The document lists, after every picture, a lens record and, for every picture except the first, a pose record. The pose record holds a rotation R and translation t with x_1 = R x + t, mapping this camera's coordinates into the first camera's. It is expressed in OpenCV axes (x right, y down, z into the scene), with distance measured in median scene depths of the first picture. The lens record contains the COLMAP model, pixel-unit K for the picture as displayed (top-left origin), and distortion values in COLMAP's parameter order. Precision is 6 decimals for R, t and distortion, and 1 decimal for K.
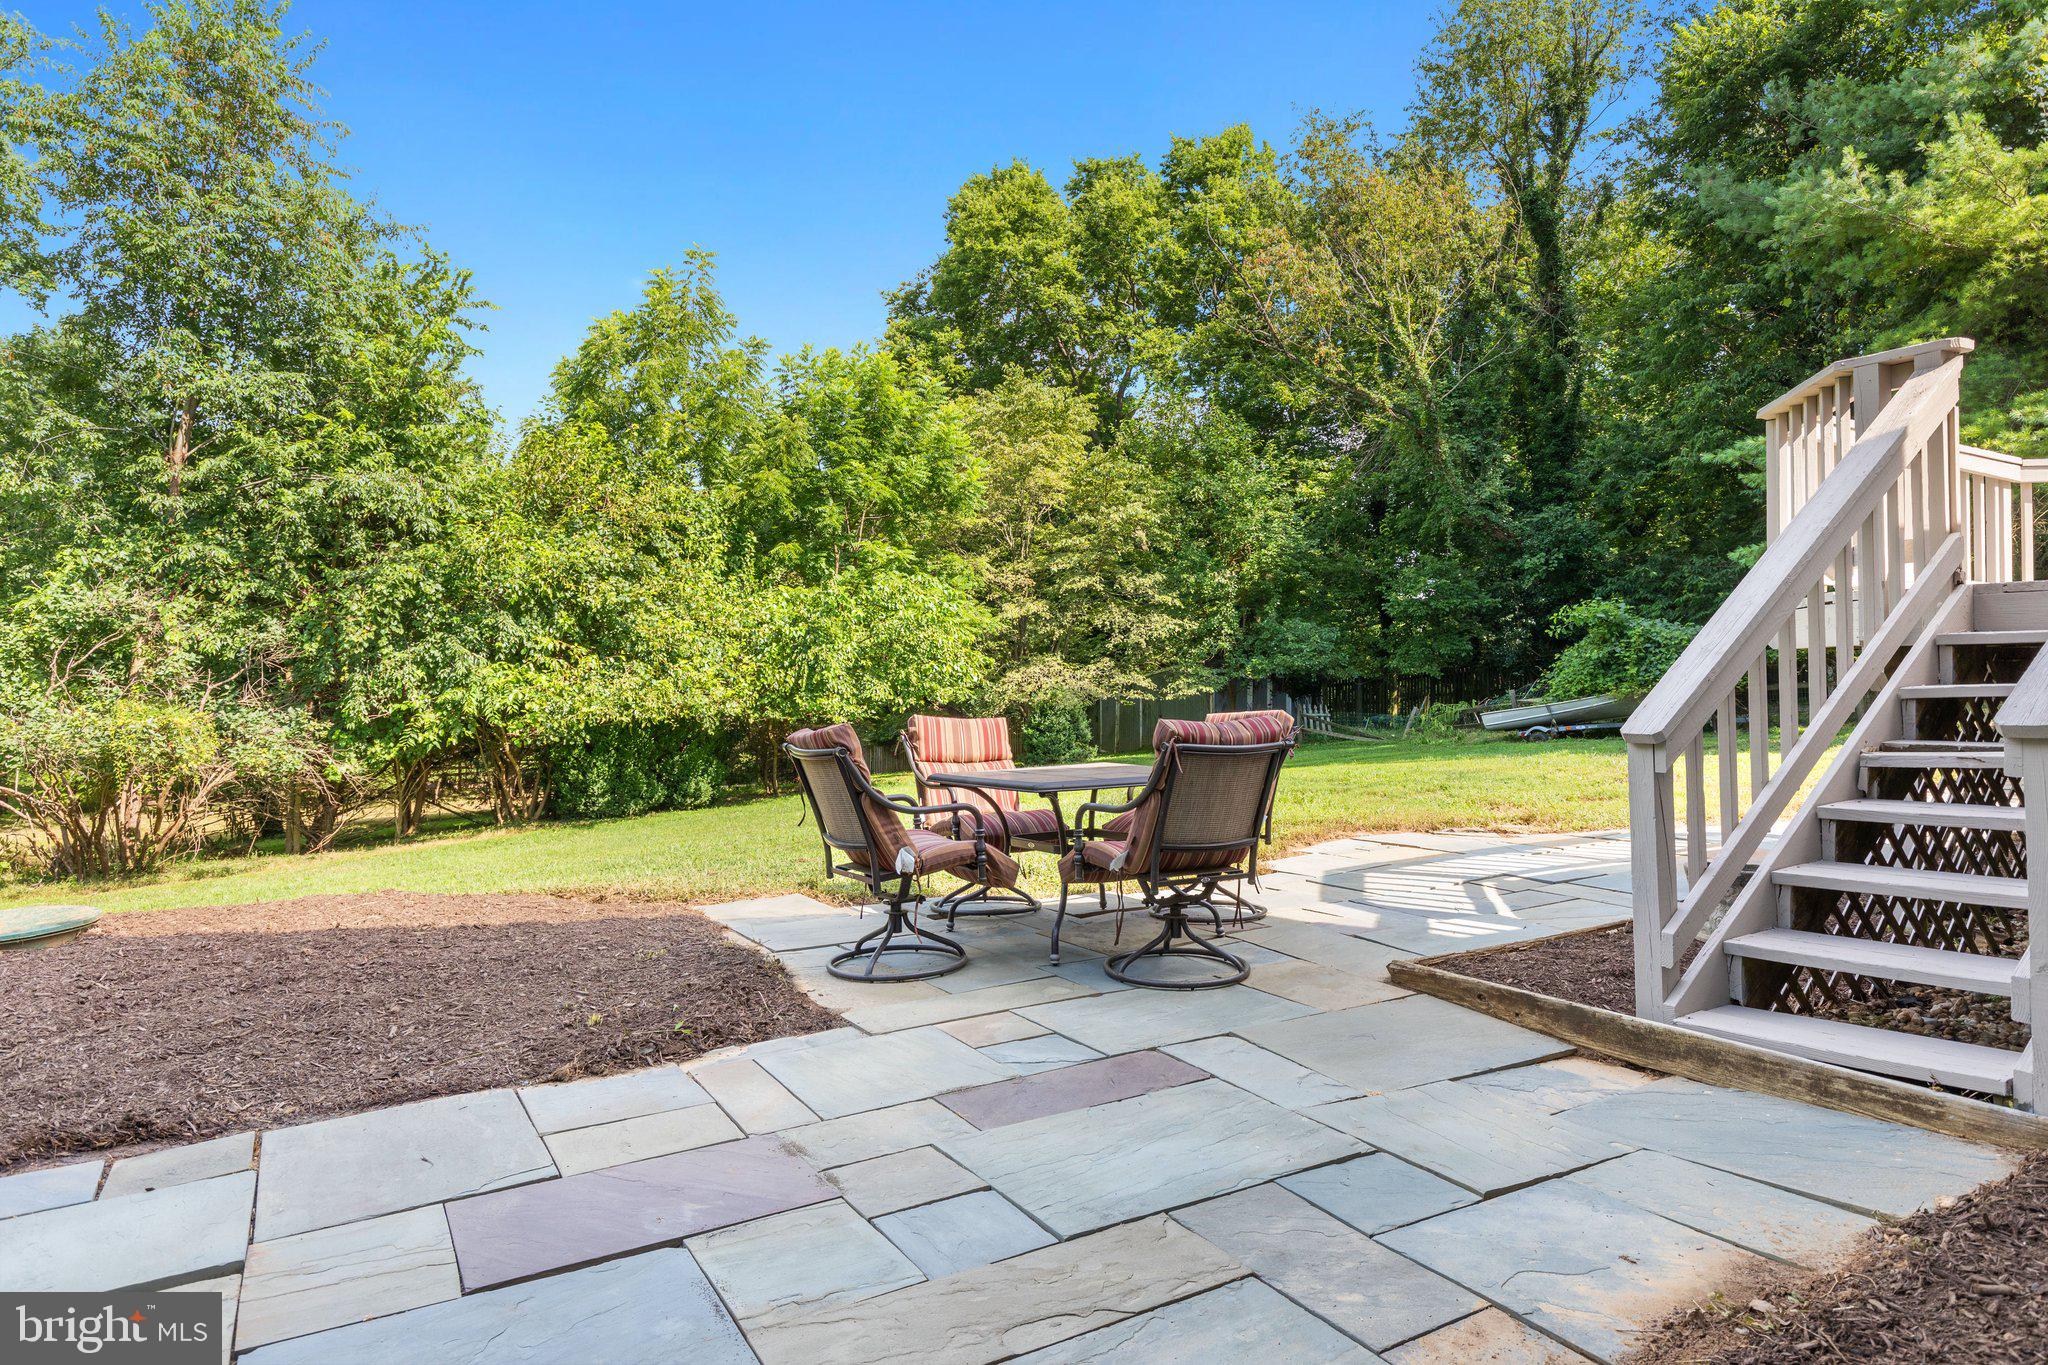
lens RADIAL K [[1200.2, 0, 1021.9], [0, 1200.2, 678.4], [0, 0, 1]] dist [0.001264, 0.000083]
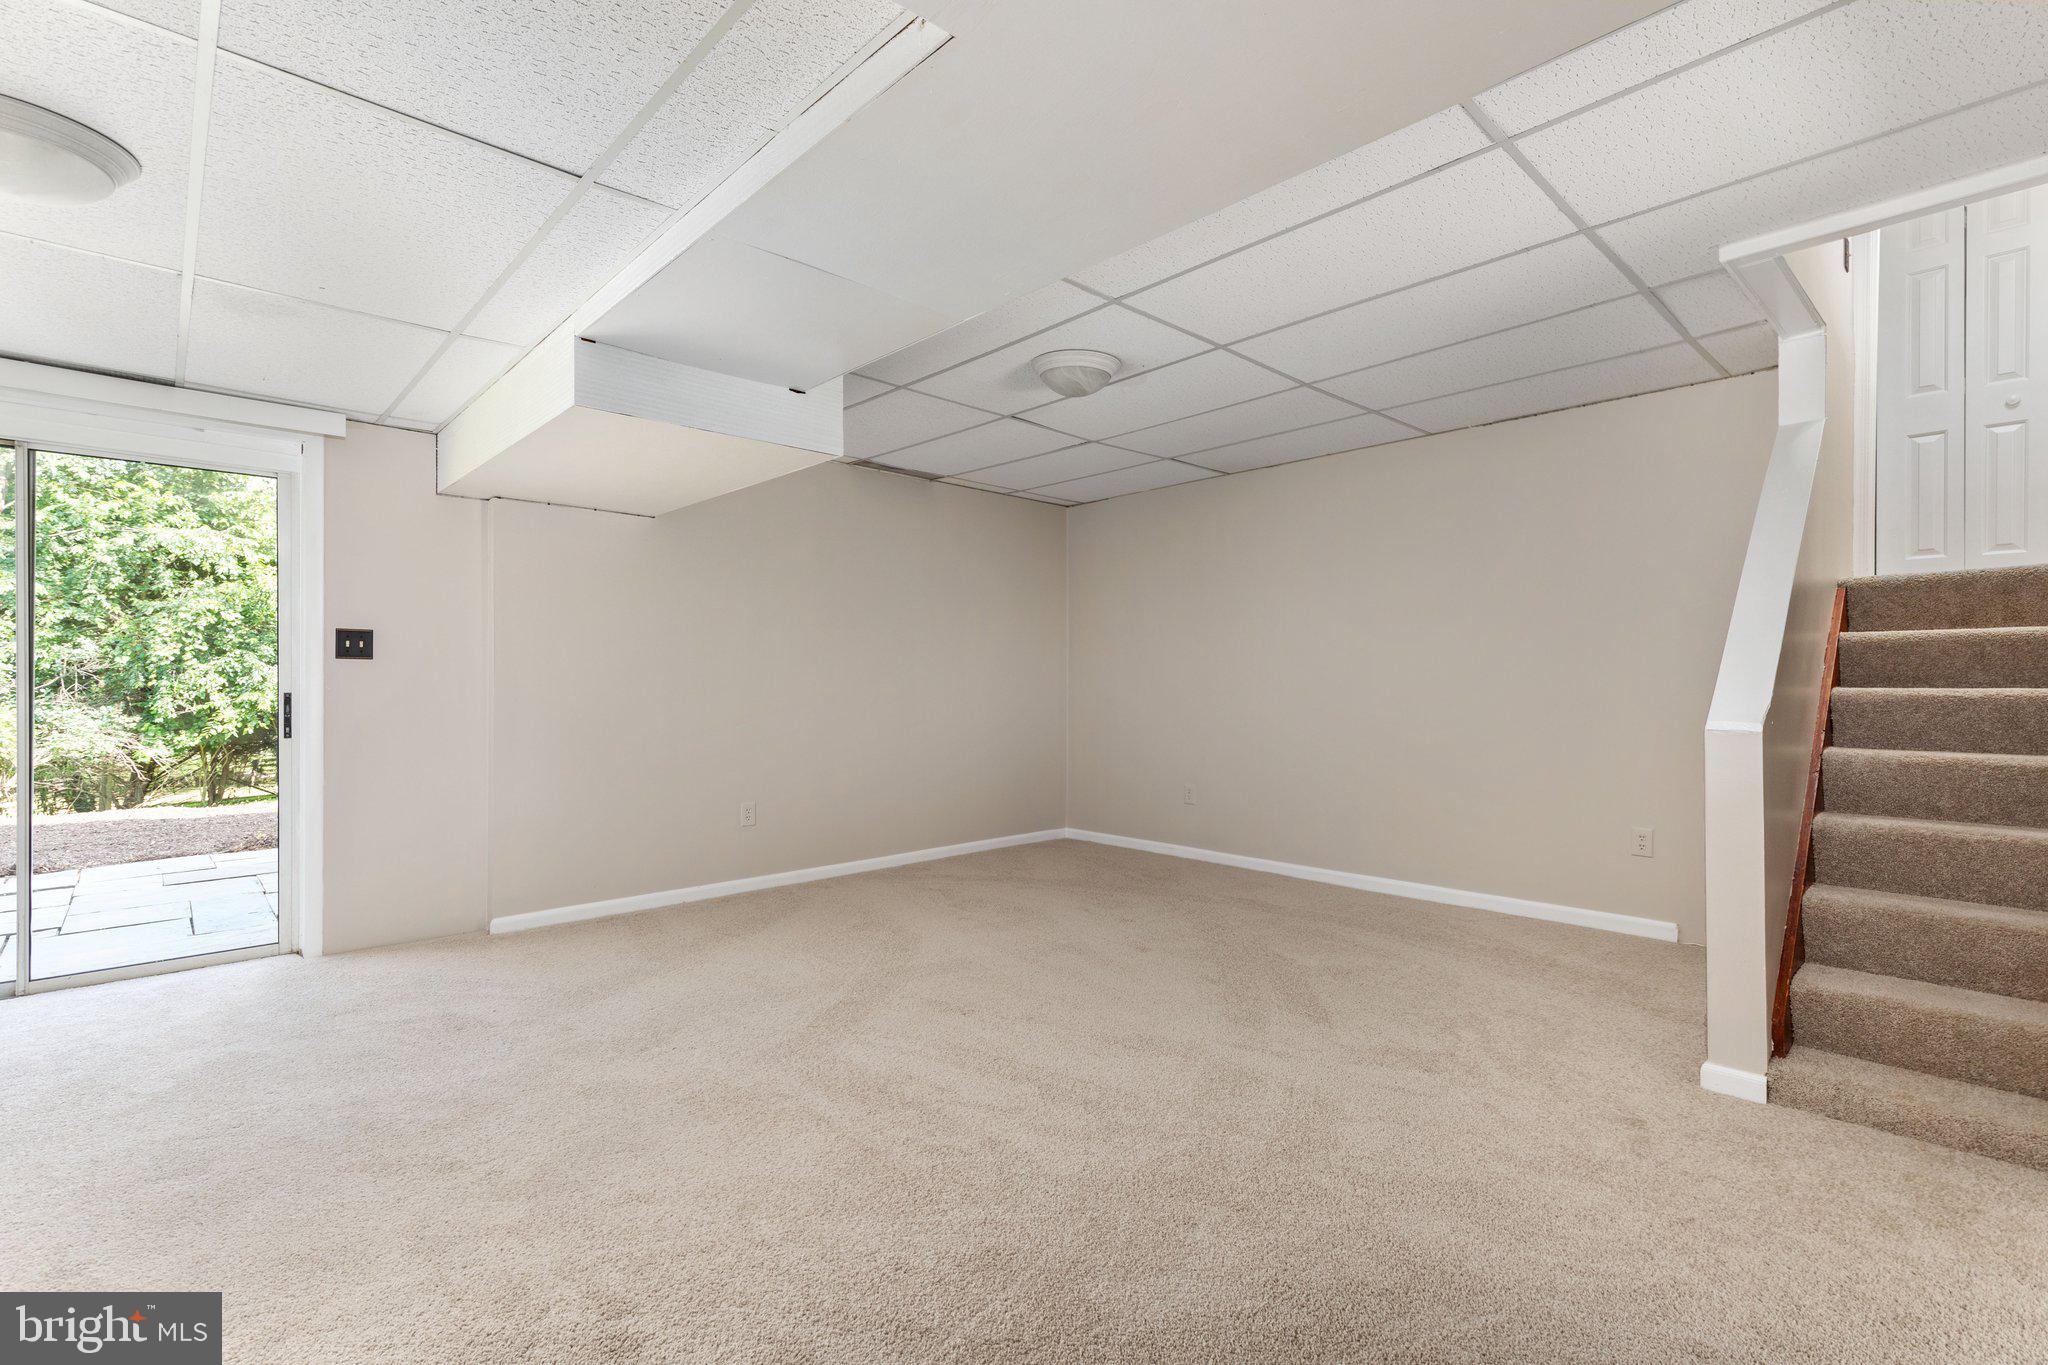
lens RADIAL K [[923.4, 0, 1031.0], [0, 923.4, 687.7], [0, 0, 1]] dist [0.002150, 0.000343]
pose [[0.971855, 0.001919, 0.235574, 0.129741], [-0.002692, 0.999992, 0.002962, -0.001508], [-0.235566, -0.003513, 0.971852, -0.208177]]
